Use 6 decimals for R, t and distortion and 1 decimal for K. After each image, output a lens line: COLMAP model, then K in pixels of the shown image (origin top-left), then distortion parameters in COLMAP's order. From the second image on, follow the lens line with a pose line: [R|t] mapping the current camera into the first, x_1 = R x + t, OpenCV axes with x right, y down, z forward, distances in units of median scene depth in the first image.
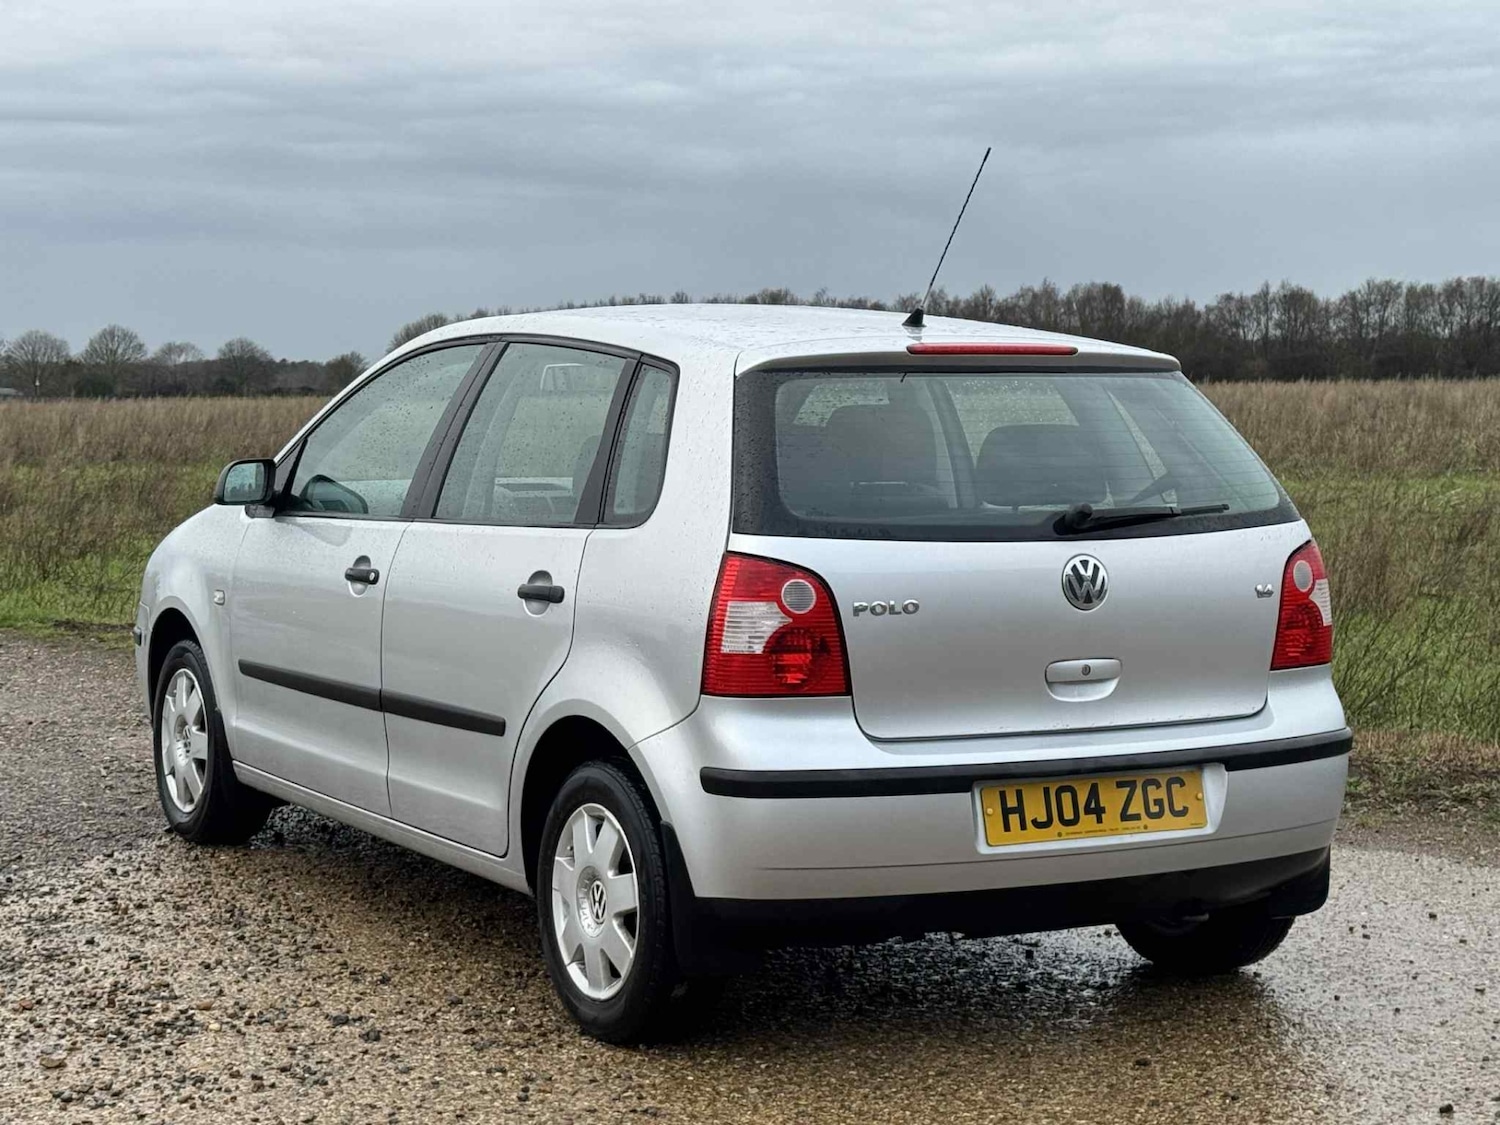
lens RADIAL K [[2892.6, 0, 747.1], [0, 2892.6, 574.9], [0, 0, 1]] dist [0.102213, 0.265685]
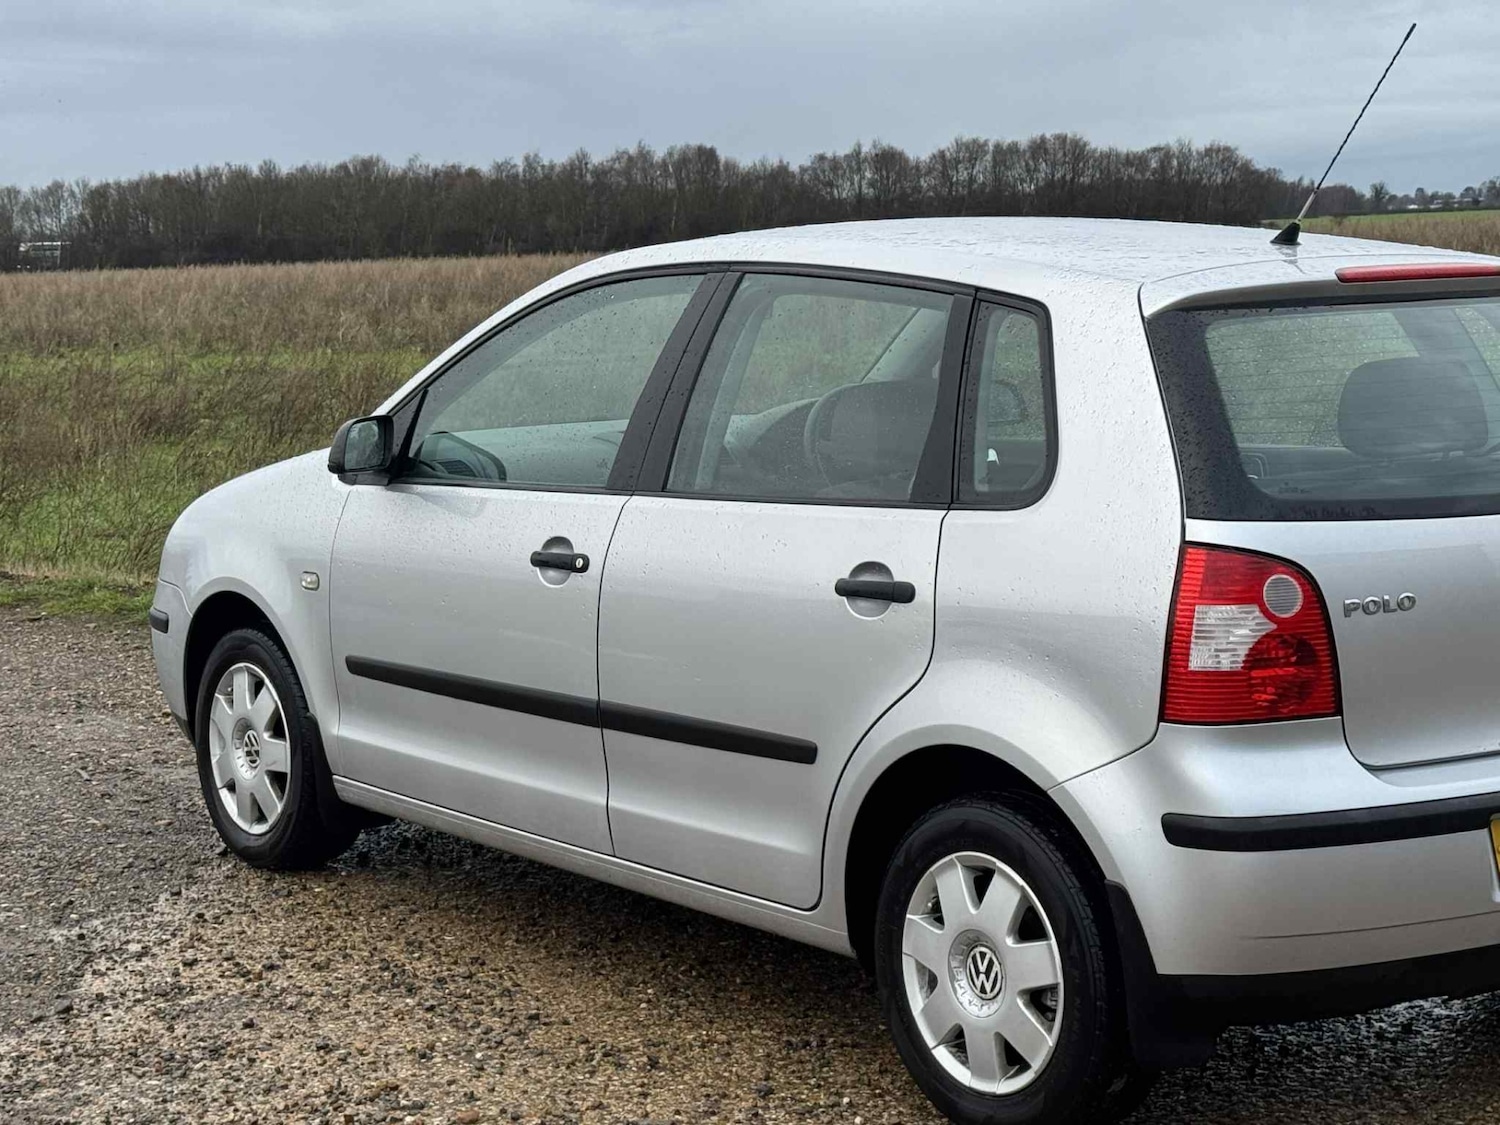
lens RADIAL K [[2892.6, 0, 747.1], [0, 2892.6, 574.9], [0, 0, 1]] dist [0.102213, 0.265685]
pose [[0.990377, -0.038258, 0.133003, -0.214245], [0.032117, 0.998330, 0.048015, -0.037984], [-0.134617, -0.043282, 0.989952, 0.206733]]
